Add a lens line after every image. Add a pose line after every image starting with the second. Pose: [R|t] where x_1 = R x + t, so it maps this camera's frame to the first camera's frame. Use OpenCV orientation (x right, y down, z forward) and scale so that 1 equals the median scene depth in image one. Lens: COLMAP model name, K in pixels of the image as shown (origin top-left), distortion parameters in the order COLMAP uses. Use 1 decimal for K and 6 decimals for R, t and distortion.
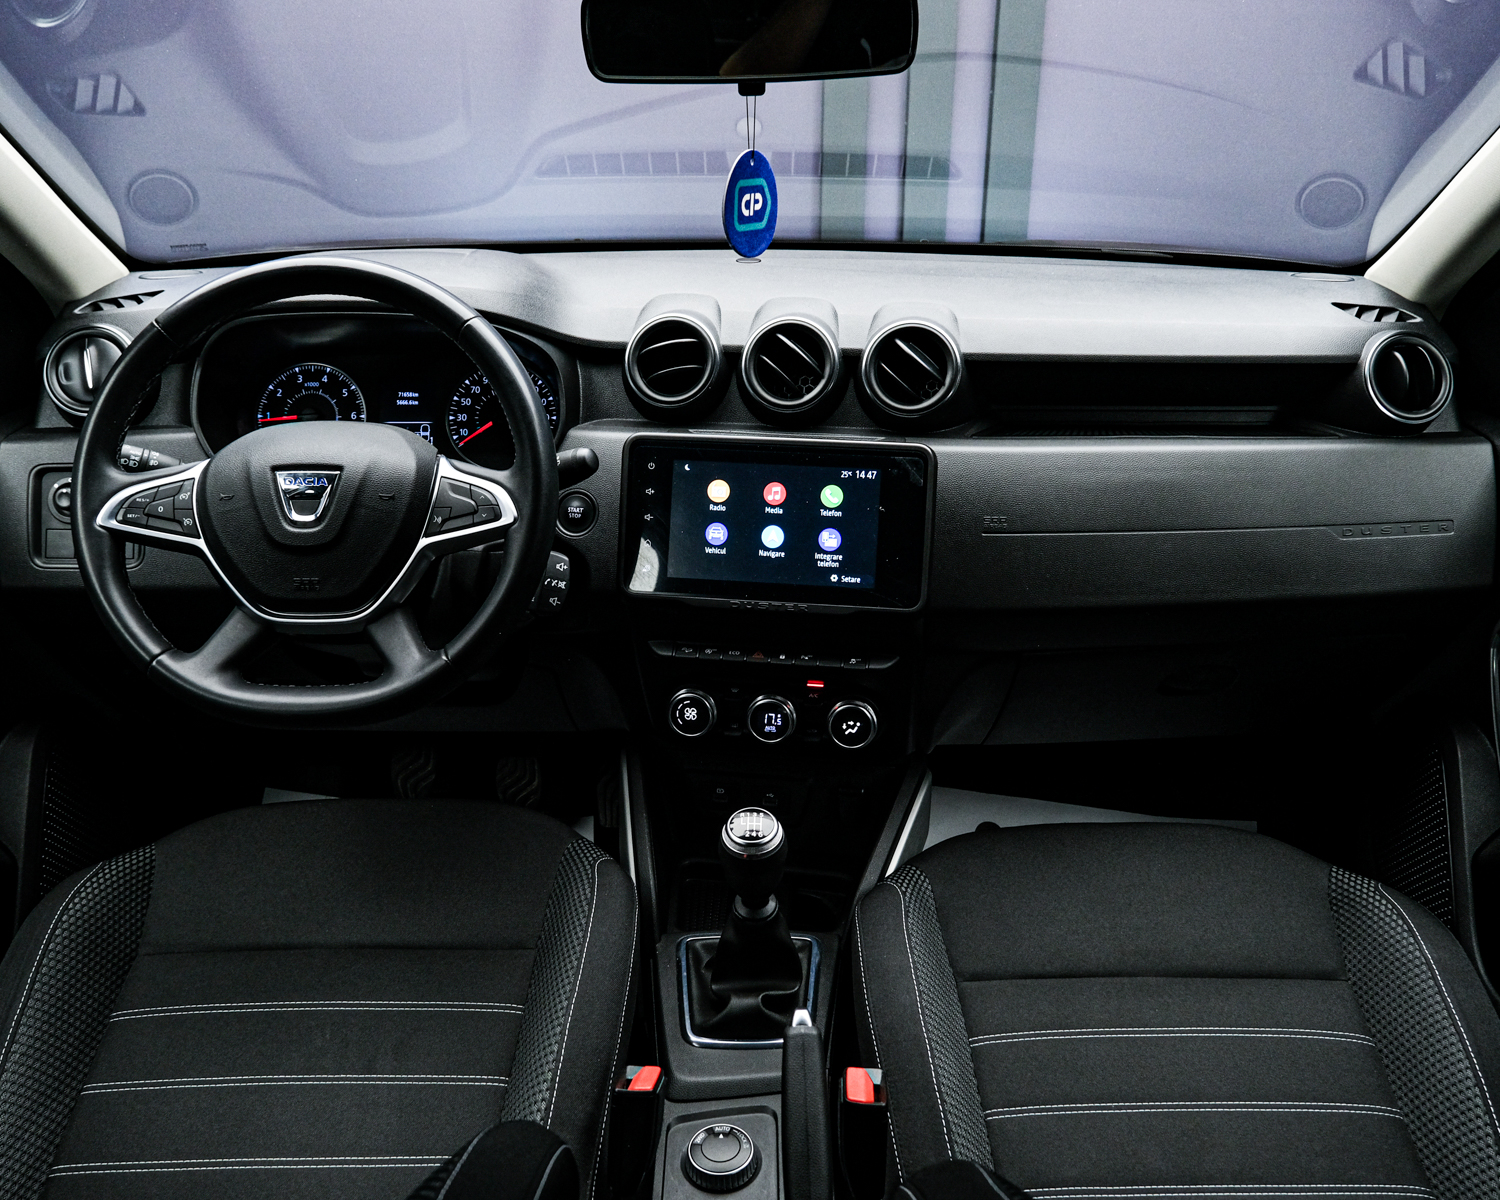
lens RADIAL K [[1163.8, 0, 747.0], [0, 1163.8, 597.8], [0, 0, 1]] dist [0.001125, -0.004375]
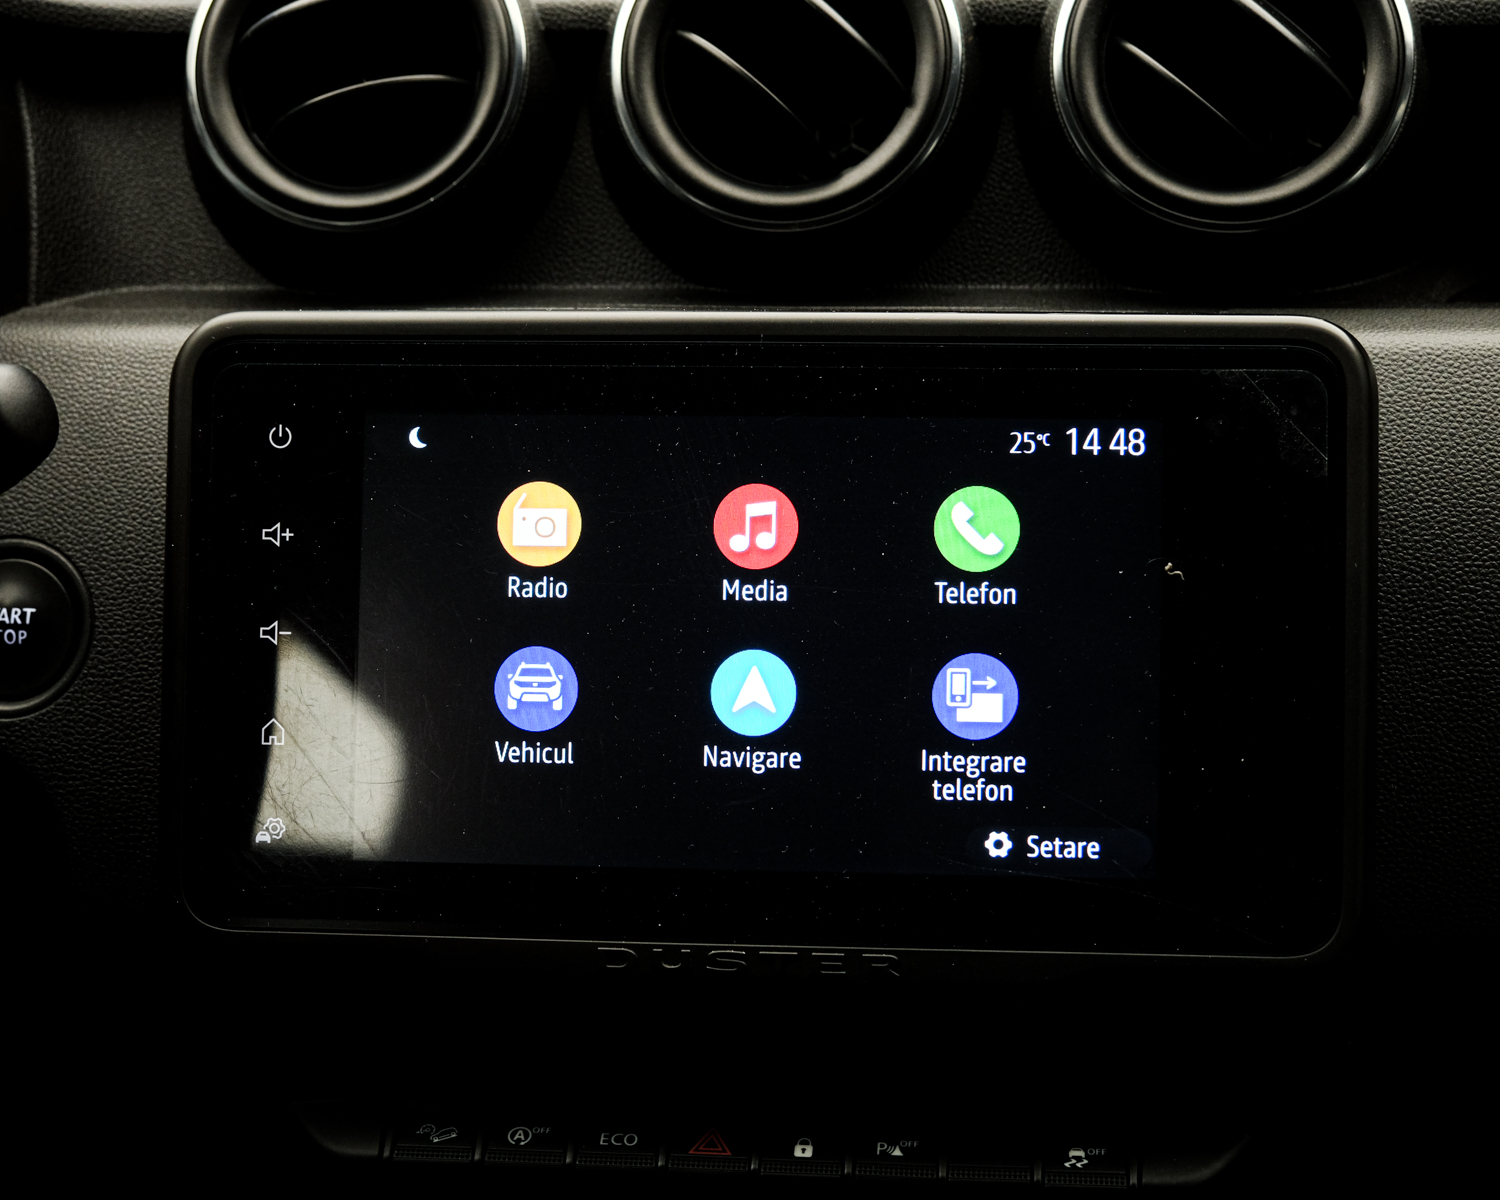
lens RADIAL K [[2547.1, 0, 747.6], [0, 2547.1, 602.1], [0, 0, 1]] dist [-0.113568, 0.000000]
pose [[0.997788, -0.031417, 0.058578, -0.011756], [0.036154, 0.996006, -0.081644, -0.026291], [-0.055779, 0.083581, 0.994939, 0.434687]]
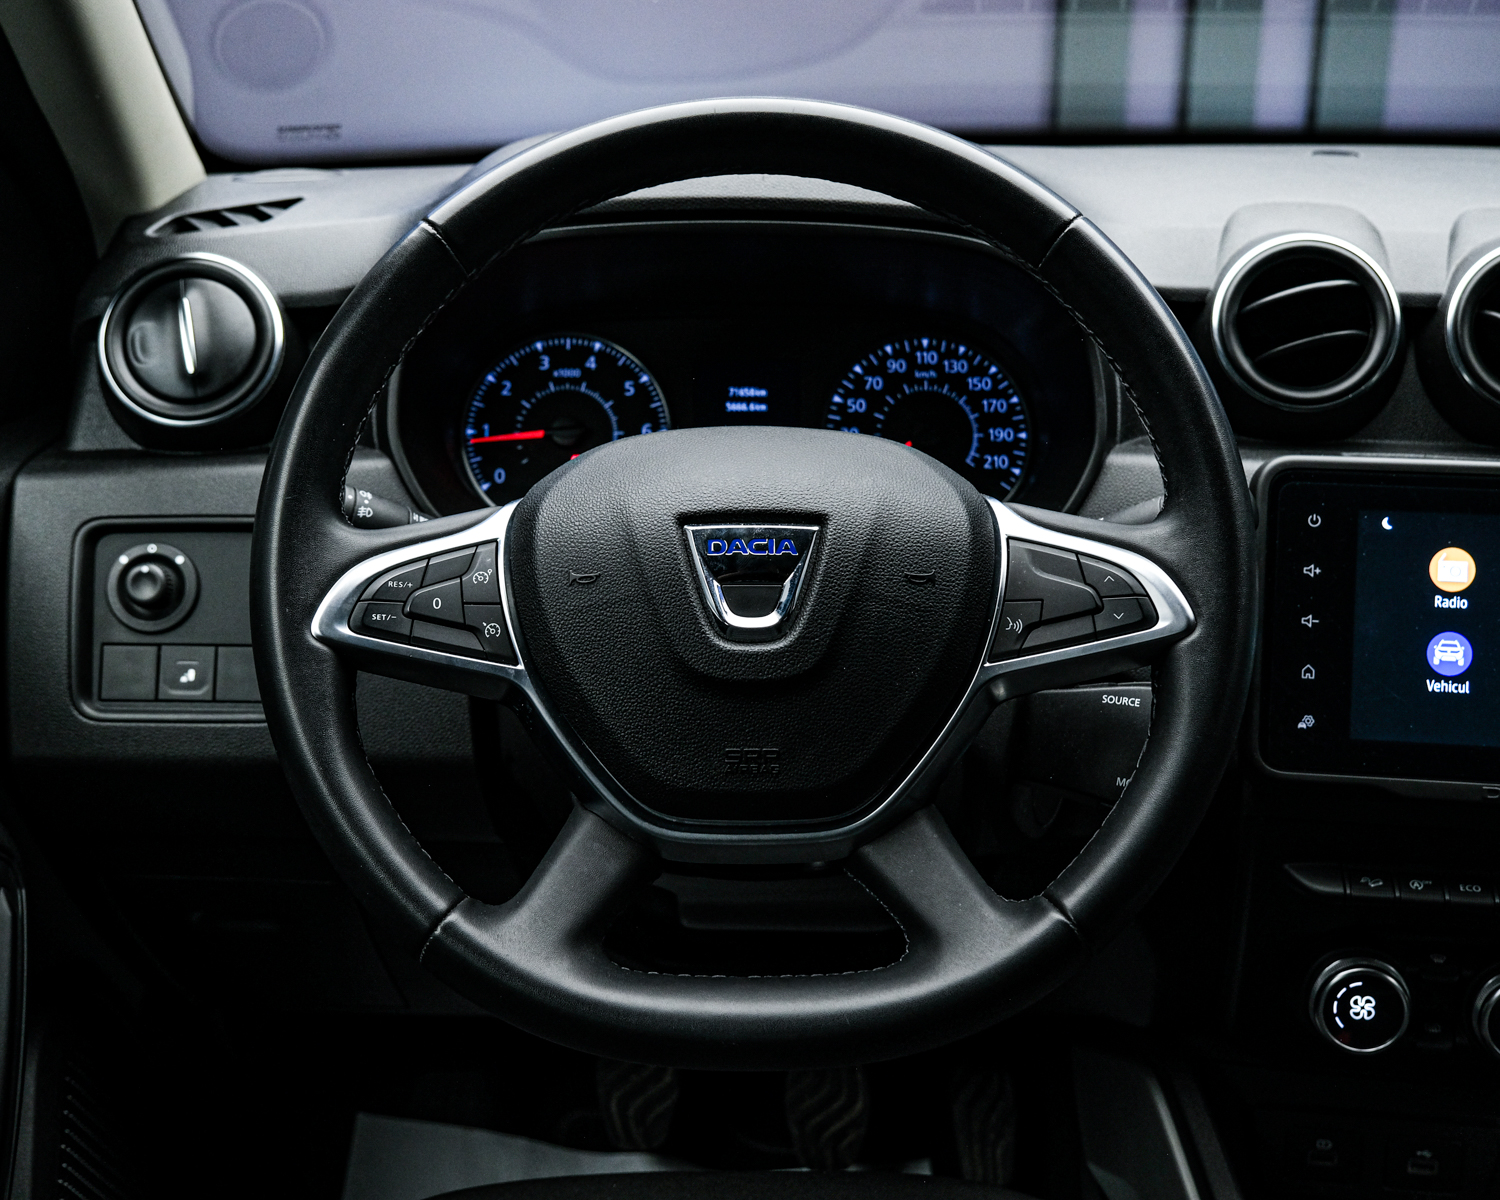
lens RADIAL K [[1684.9, 0, 750.2], [0, 1684.9, 604.1], [0, 0, 1]] dist [-0.004639, 0.000000]
pose [[0.999956, 0.000078, 0.009340, -0.340789], [0.000676, 0.996740, -0.080674, -0.017590], [-0.009315, 0.080677, 0.996697, 0.272190]]
